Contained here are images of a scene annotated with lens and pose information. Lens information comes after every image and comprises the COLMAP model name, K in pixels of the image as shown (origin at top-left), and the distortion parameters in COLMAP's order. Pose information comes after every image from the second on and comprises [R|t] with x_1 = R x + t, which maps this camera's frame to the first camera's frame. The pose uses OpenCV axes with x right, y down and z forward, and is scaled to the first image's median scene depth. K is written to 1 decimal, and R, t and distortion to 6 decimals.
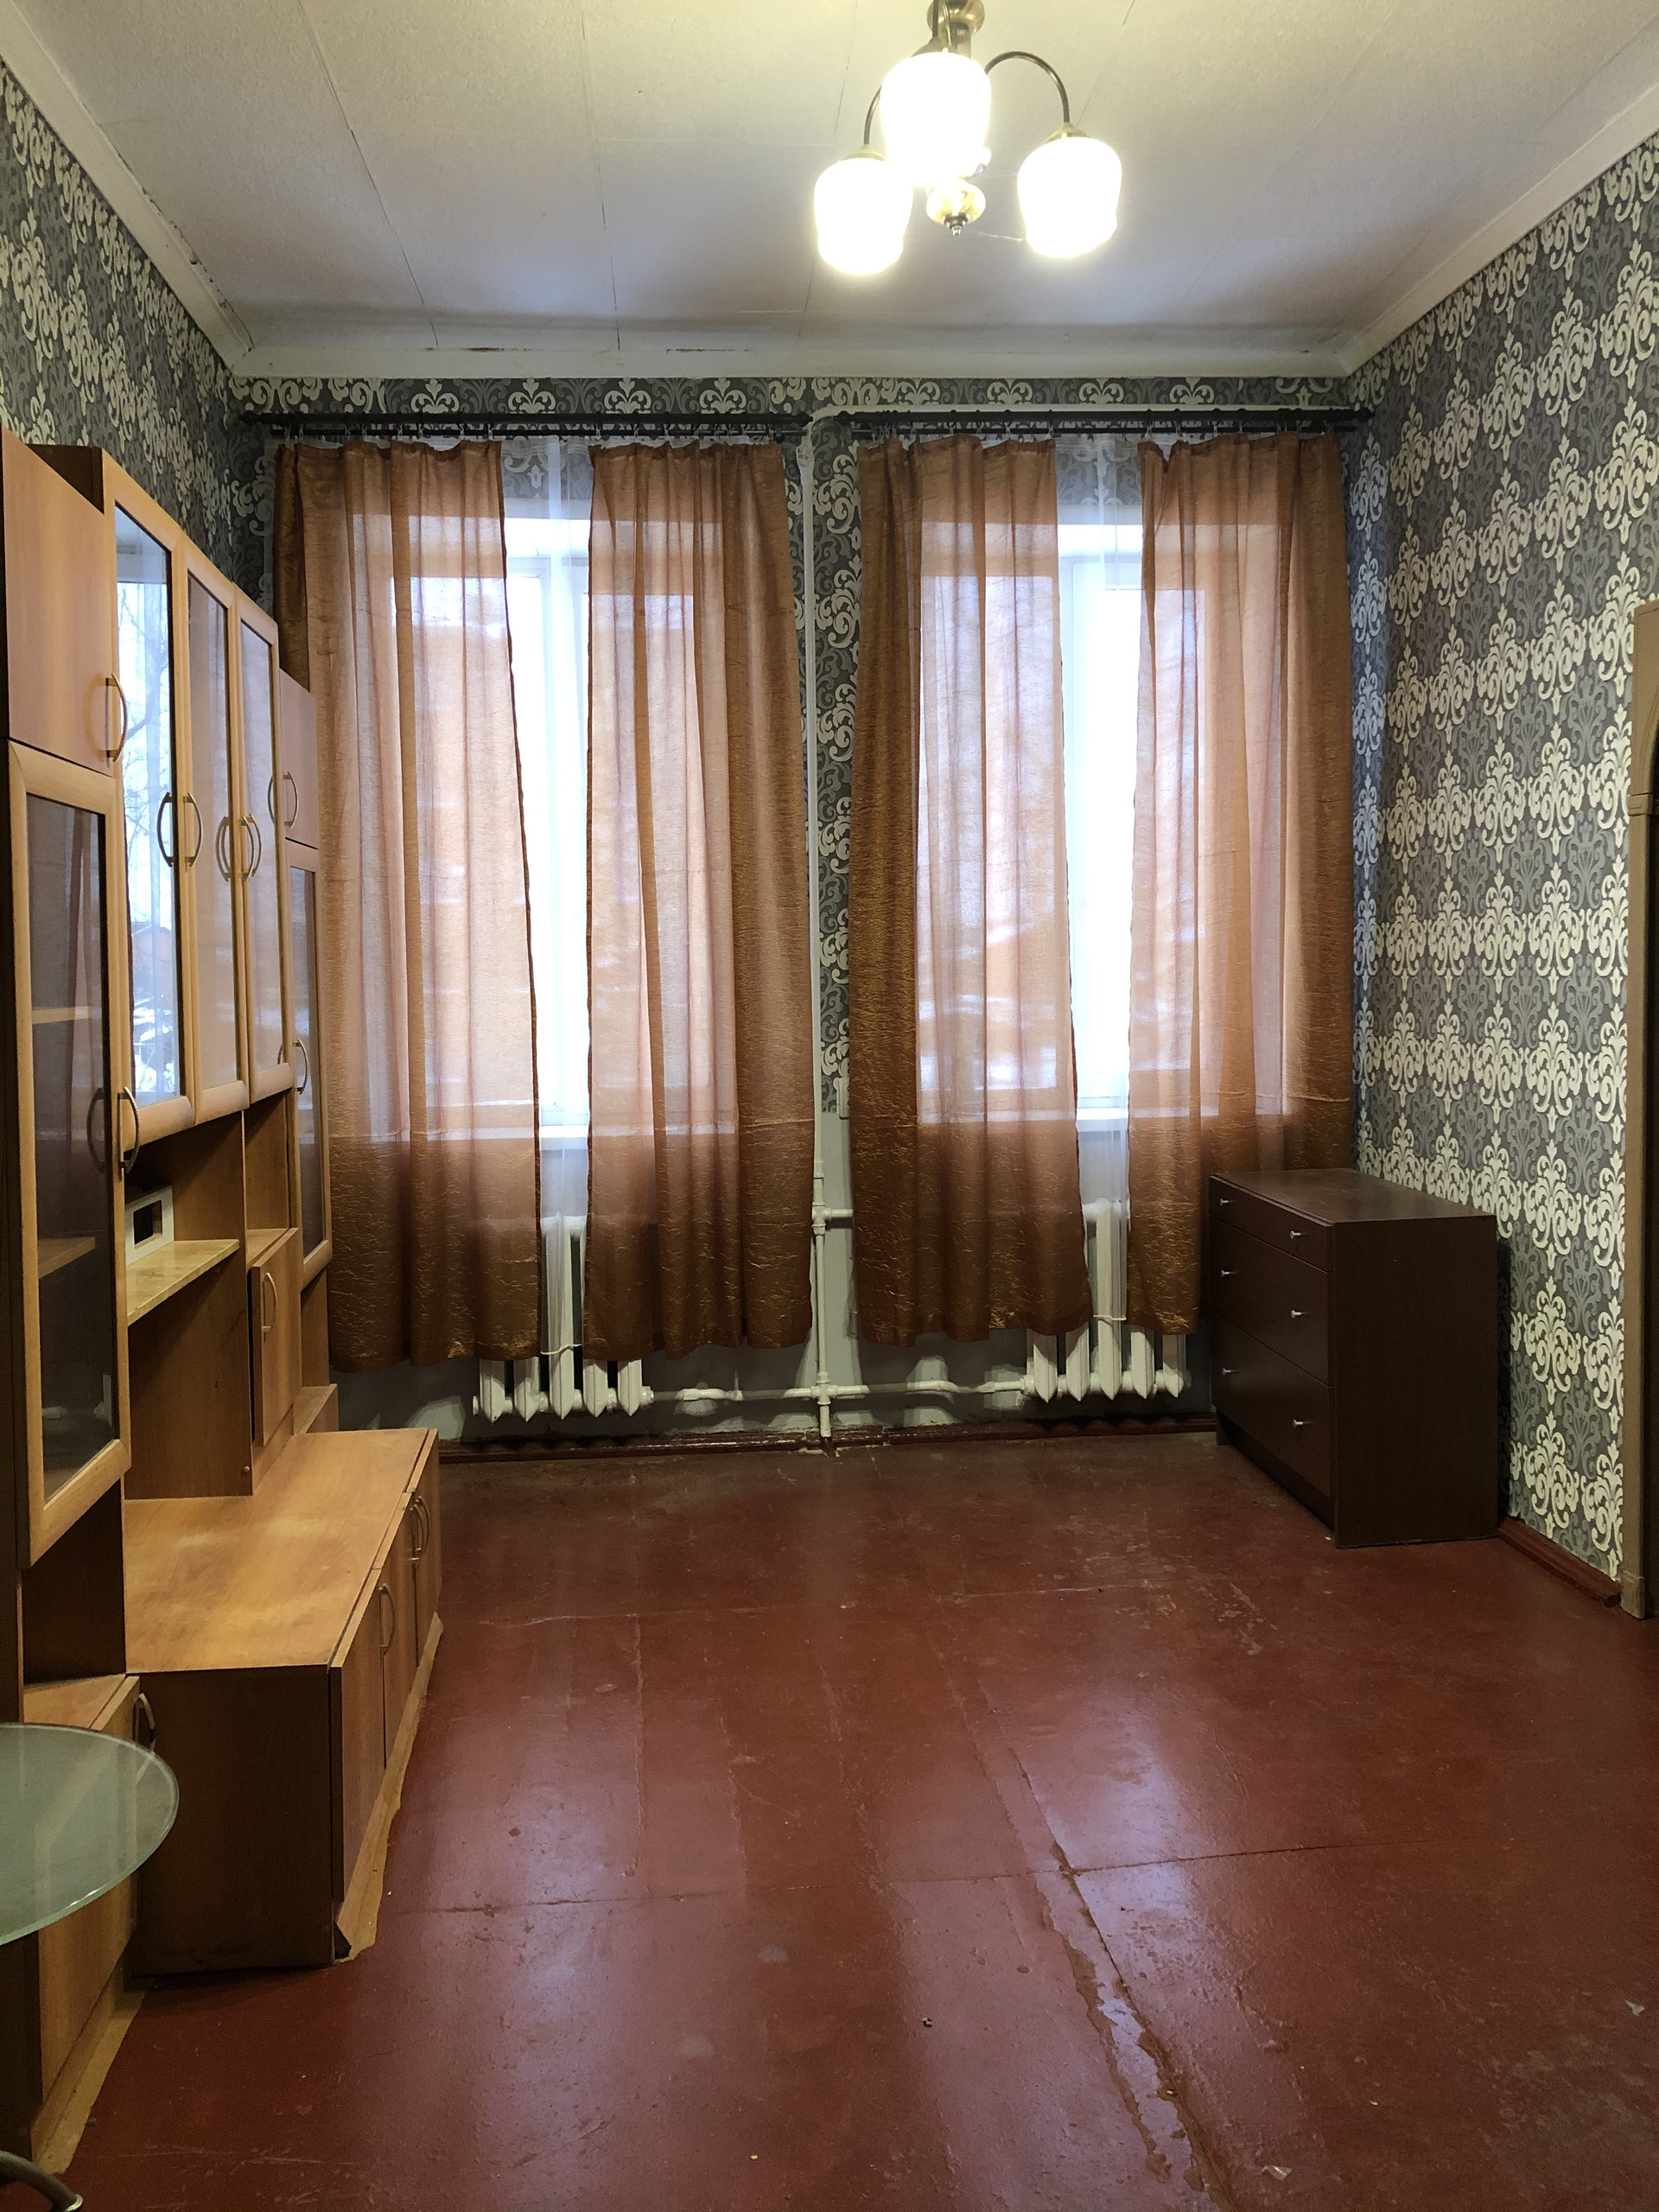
lens RADIAL K [[1775.0, 0, 818.2], [0, 1775.0, 1078.4], [0, 0, 1]] dist [0.172918, -0.482504]
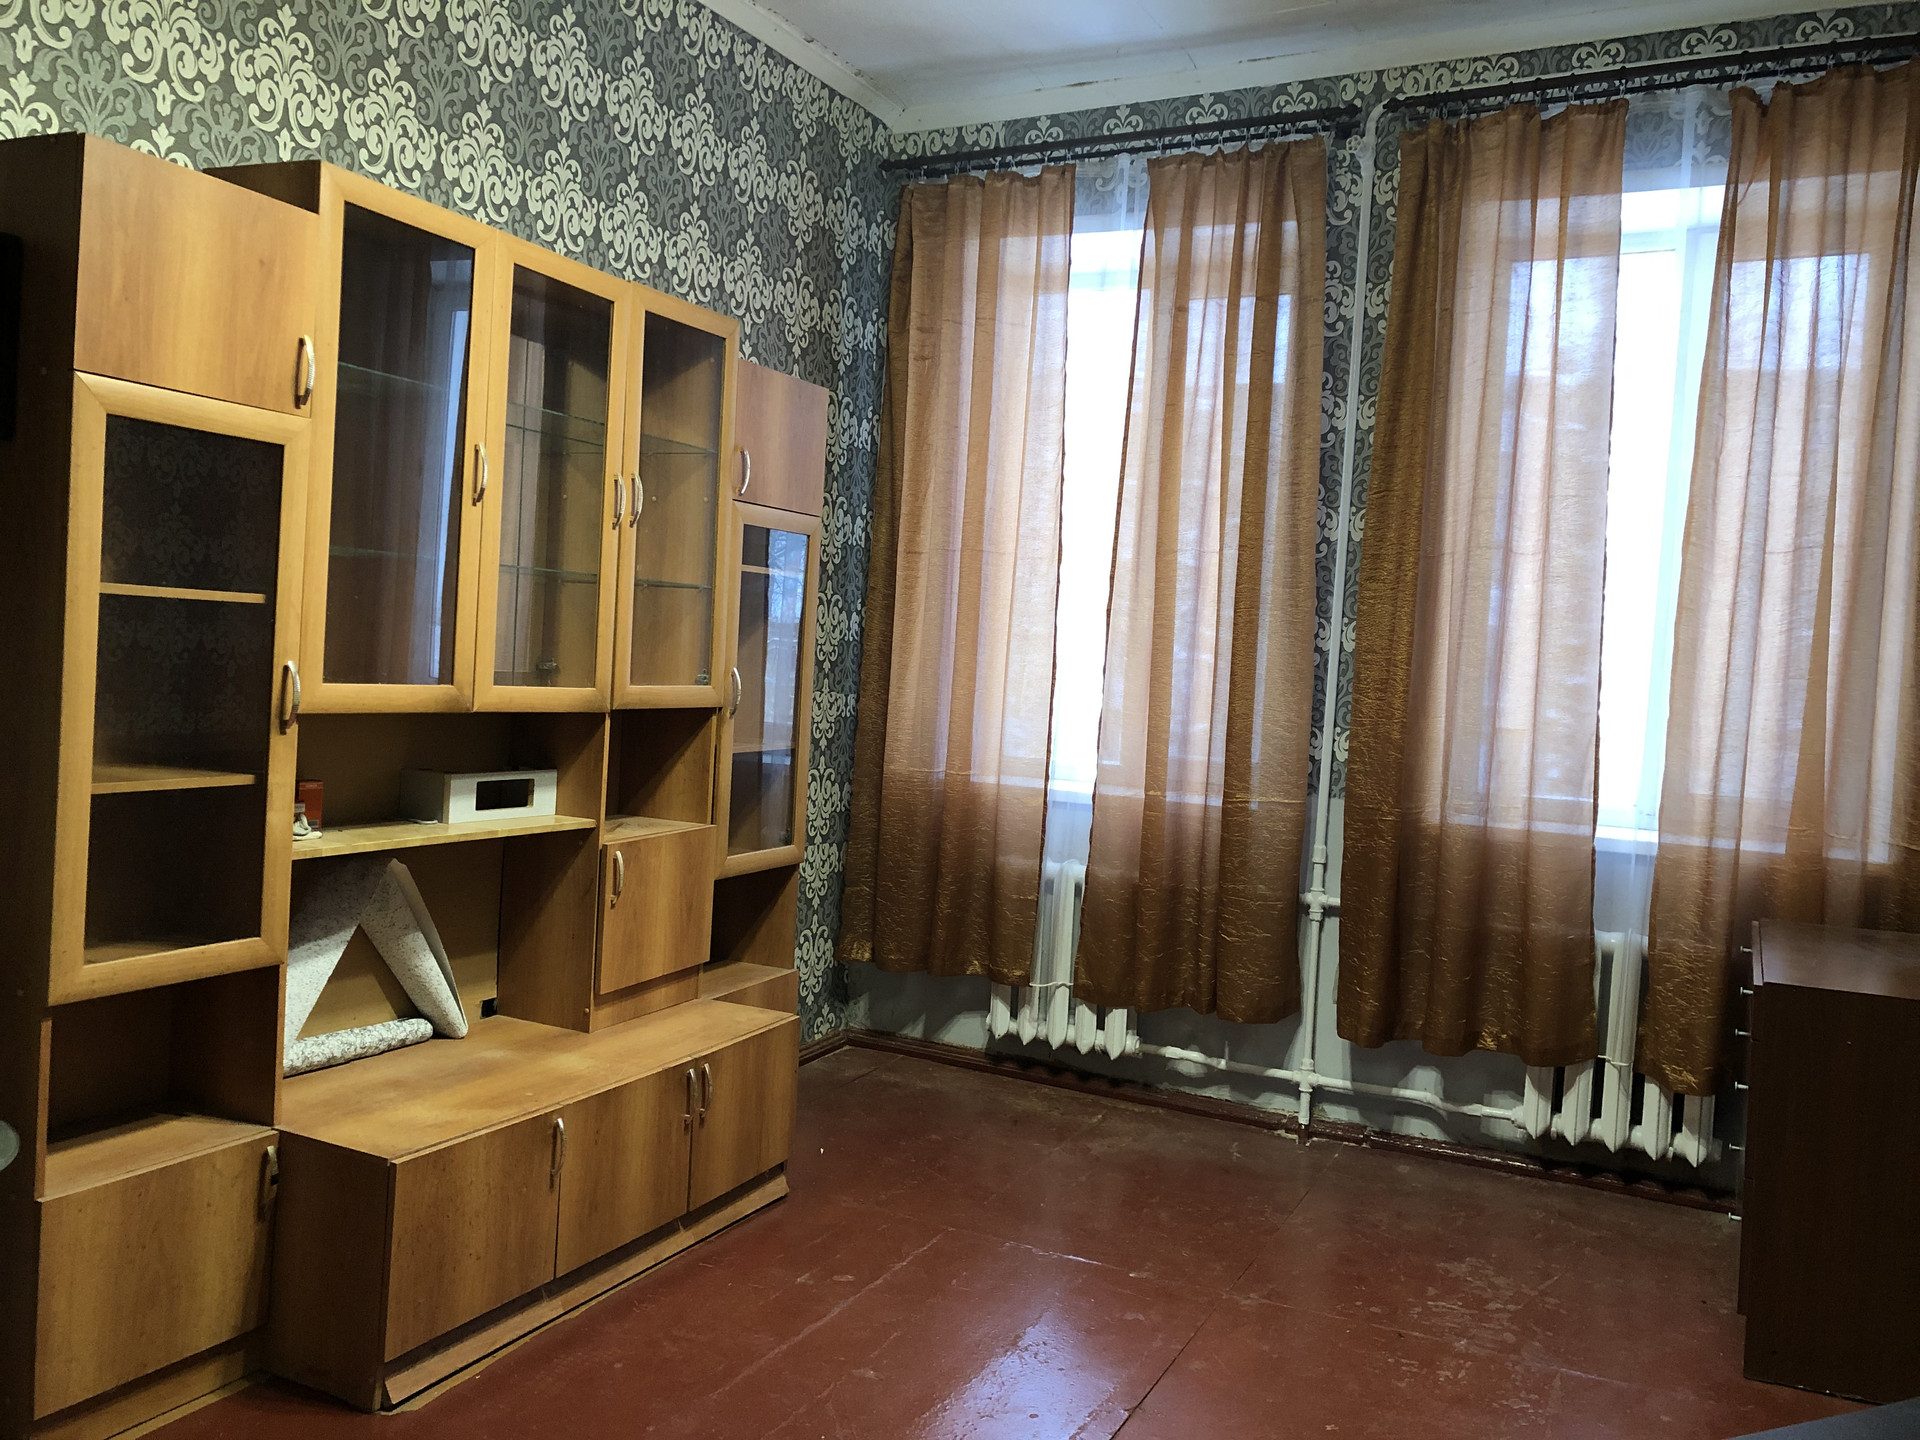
lens RADIAL K [[1551.5, 0, 960.0], [0, 1551.5, 720.0], [0, 0, 1]] dist [0.046956, -0.045057]
pose [[0.846867, 0.085201, -0.524936, 0.288841], [-0.103350, 0.994631, -0.005296, 0.001764], [0.521666, 0.058737, 0.851125, 0.154510]]
